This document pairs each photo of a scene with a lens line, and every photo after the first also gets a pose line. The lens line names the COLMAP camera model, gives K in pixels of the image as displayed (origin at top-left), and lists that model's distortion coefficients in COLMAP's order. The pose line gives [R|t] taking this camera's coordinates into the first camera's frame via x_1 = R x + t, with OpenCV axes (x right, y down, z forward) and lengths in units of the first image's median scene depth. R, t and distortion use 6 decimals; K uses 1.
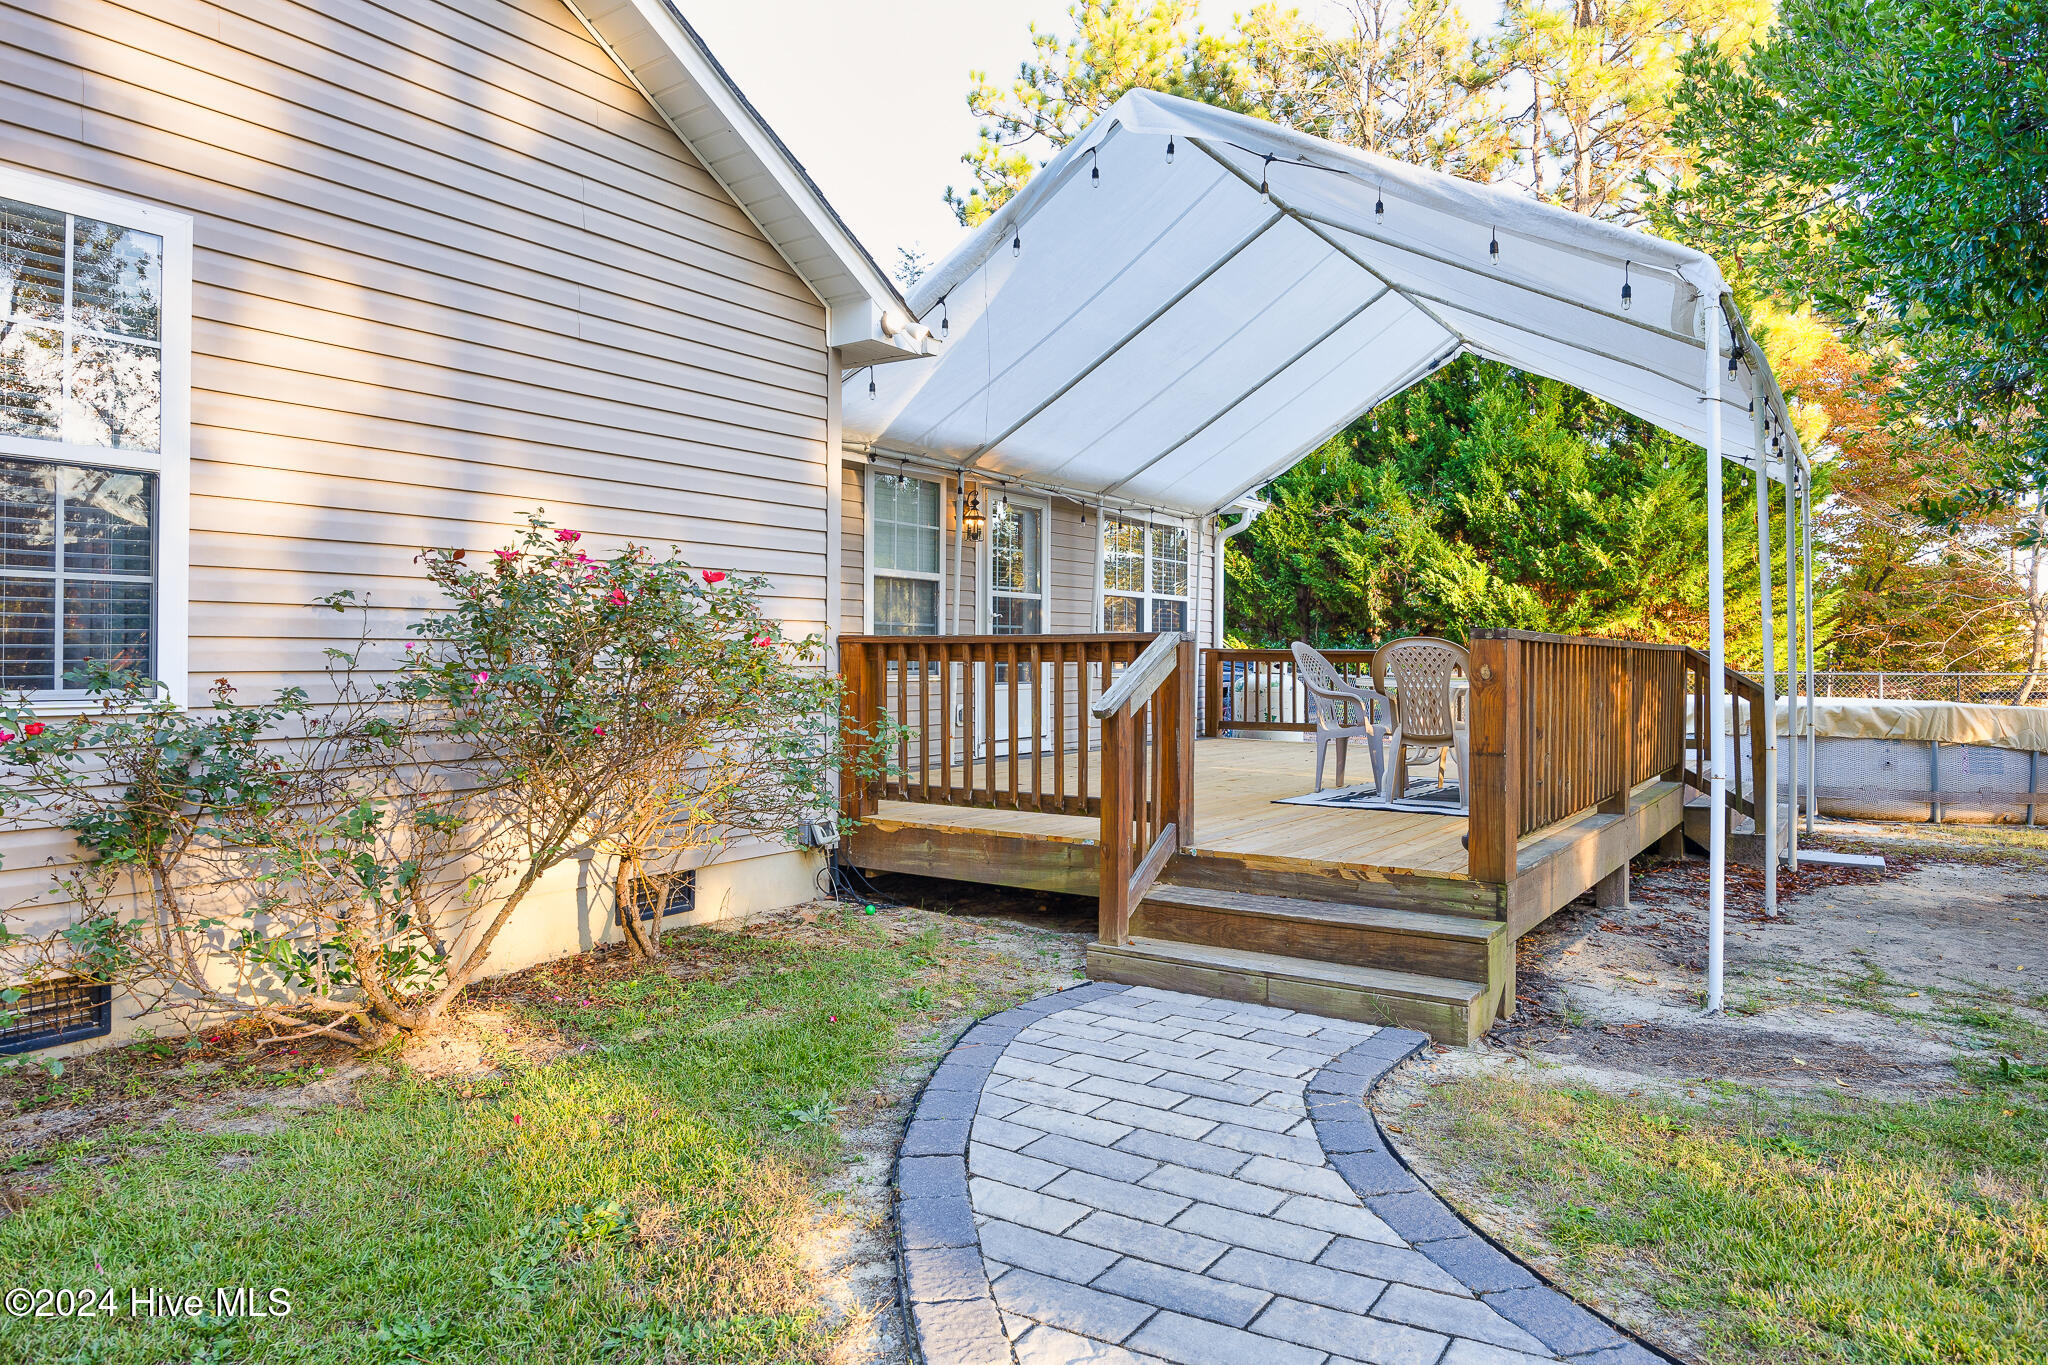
lens RADIAL K [[1306.2, 0, 1025.7], [0, 1306.2, 667.3], [0, 0, 1]] dist [-0.007352, -0.003167]
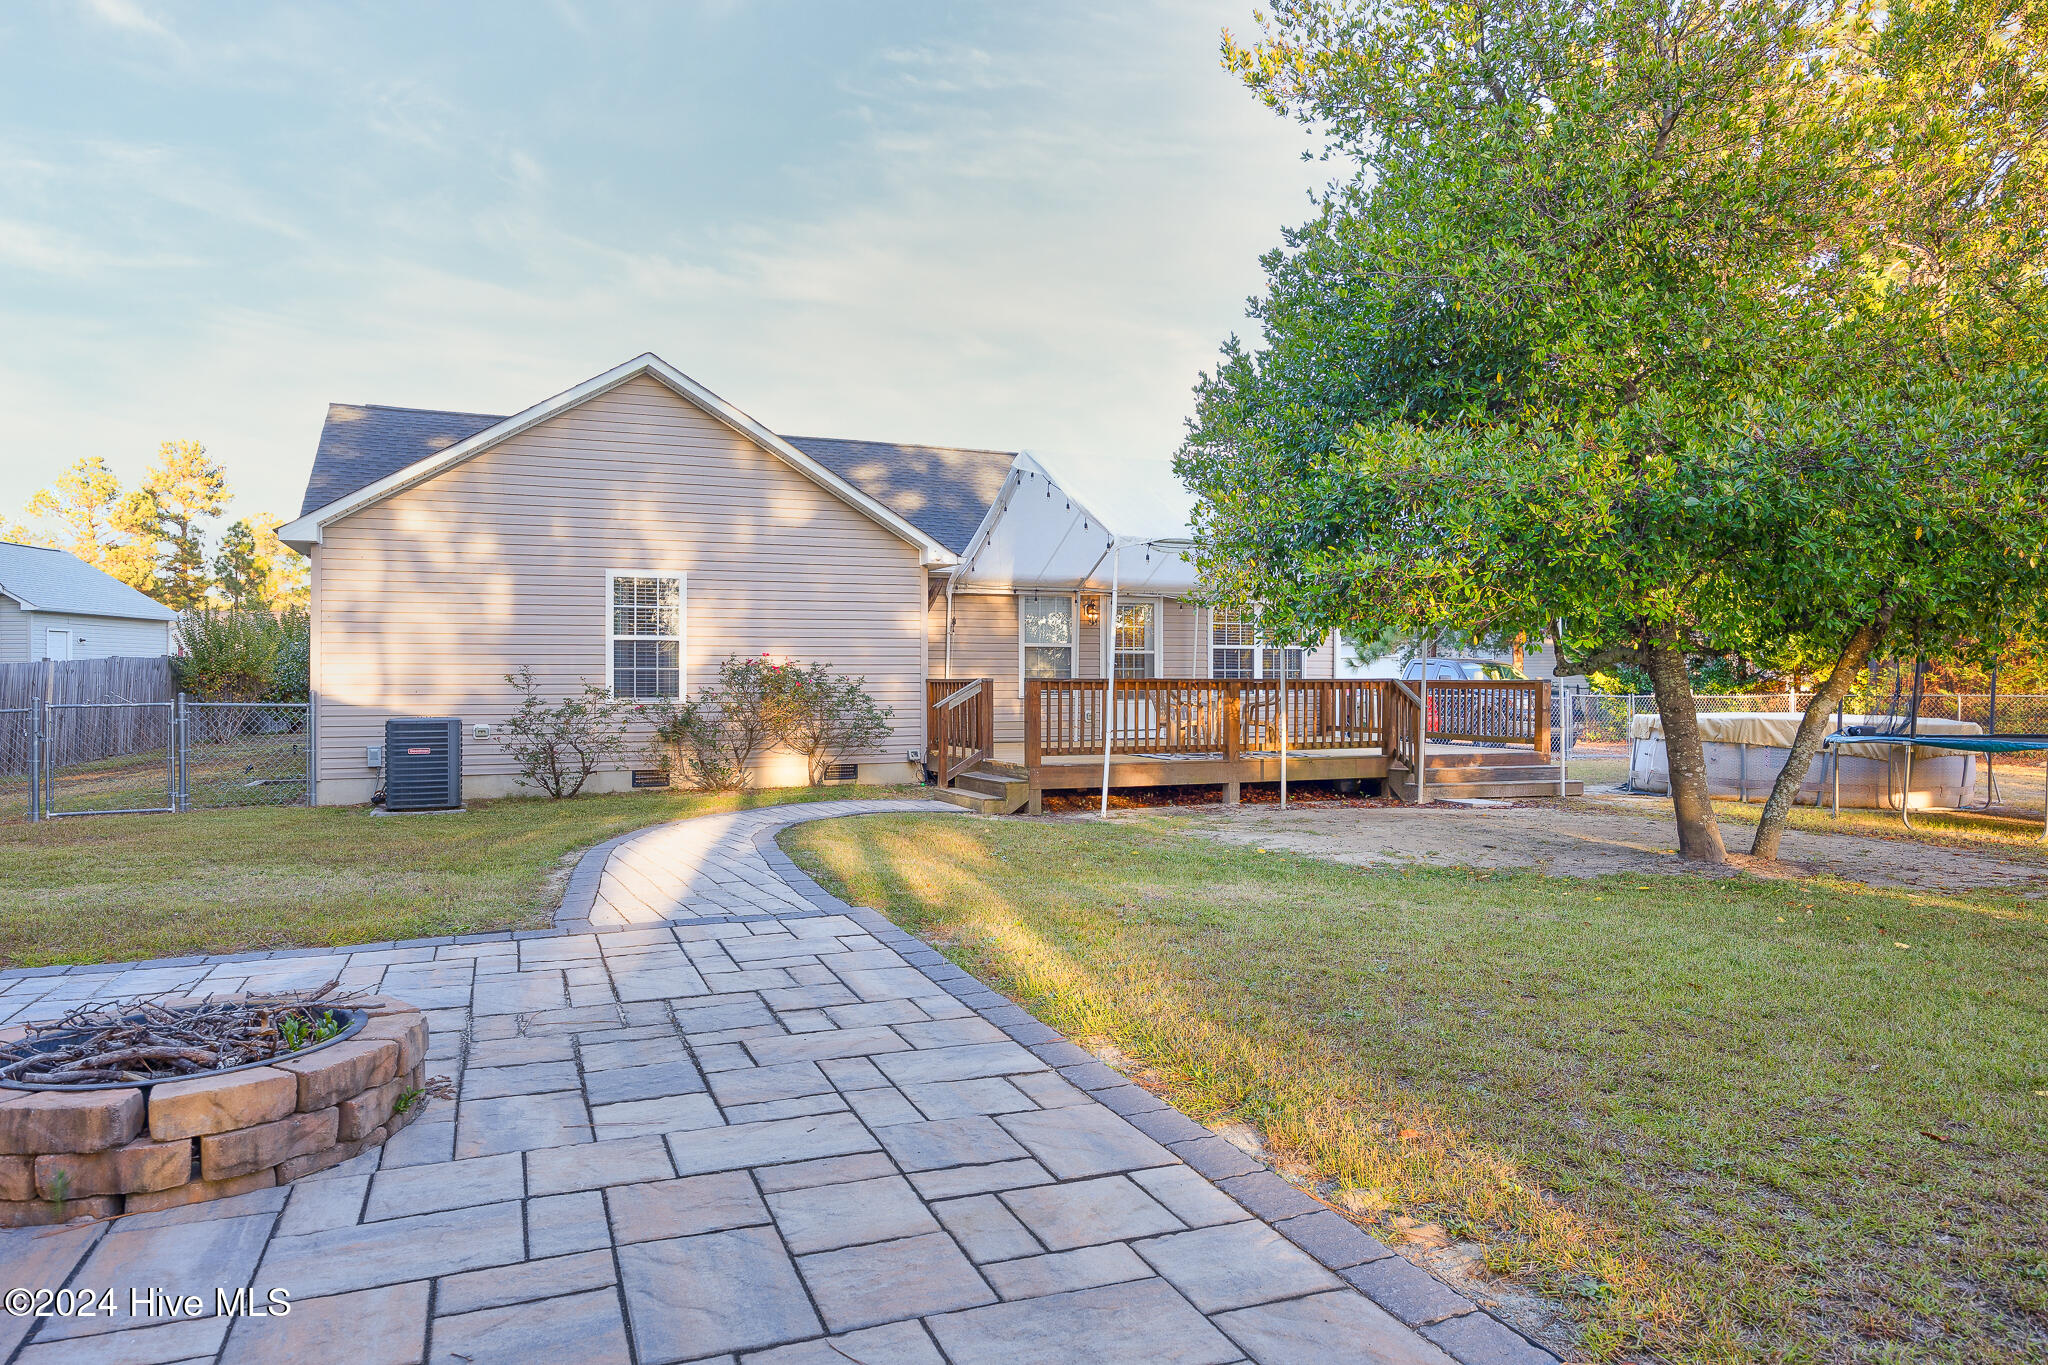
lens RADIAL K [[1306.2, 0, 1029.4], [0, 1306.2, 676.0], [0, 0, 1]] dist [-0.007352, -0.003167]
pose [[0.826776, -0.008748, -0.562463, 0.927397], [-0.000551, 0.999866, -0.016360, 0.008800], [0.562531, 0.013836, 0.826660, -0.621794]]
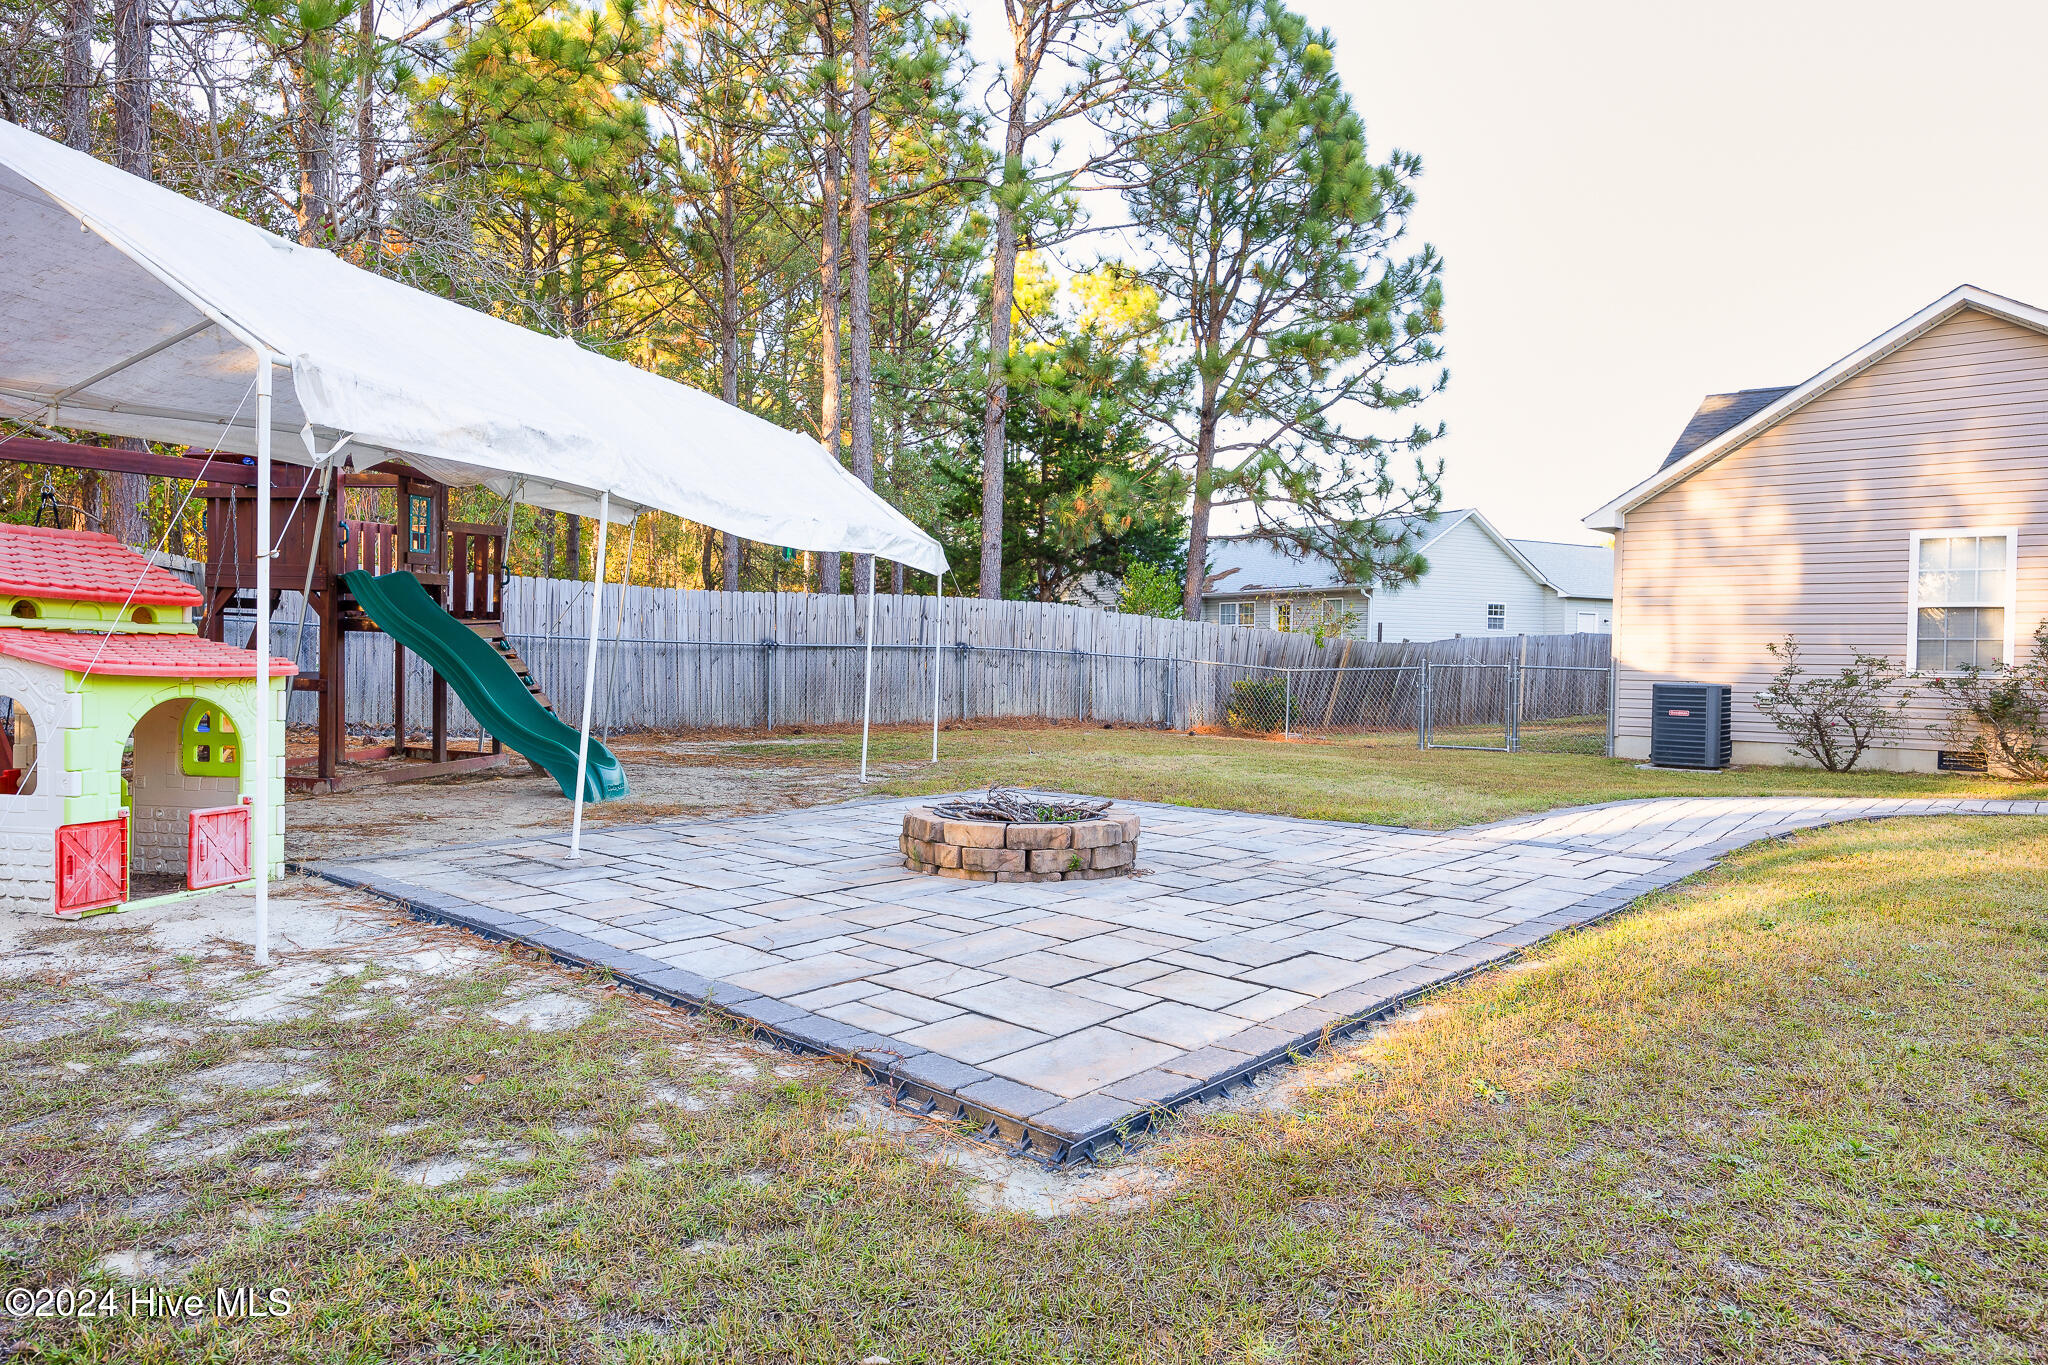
lens RADIAL K [[1306.2, 0, 1042.0], [0, 1306.2, 676.0], [0, 0, 1]] dist [-0.007352, -0.003167]
pose [[-0.160828, 0.009289, -0.986939, 1.208045], [-0.026760, 0.999547, 0.013769, 0.021824], [0.986620, 0.028625, -0.160506, -0.334225]]
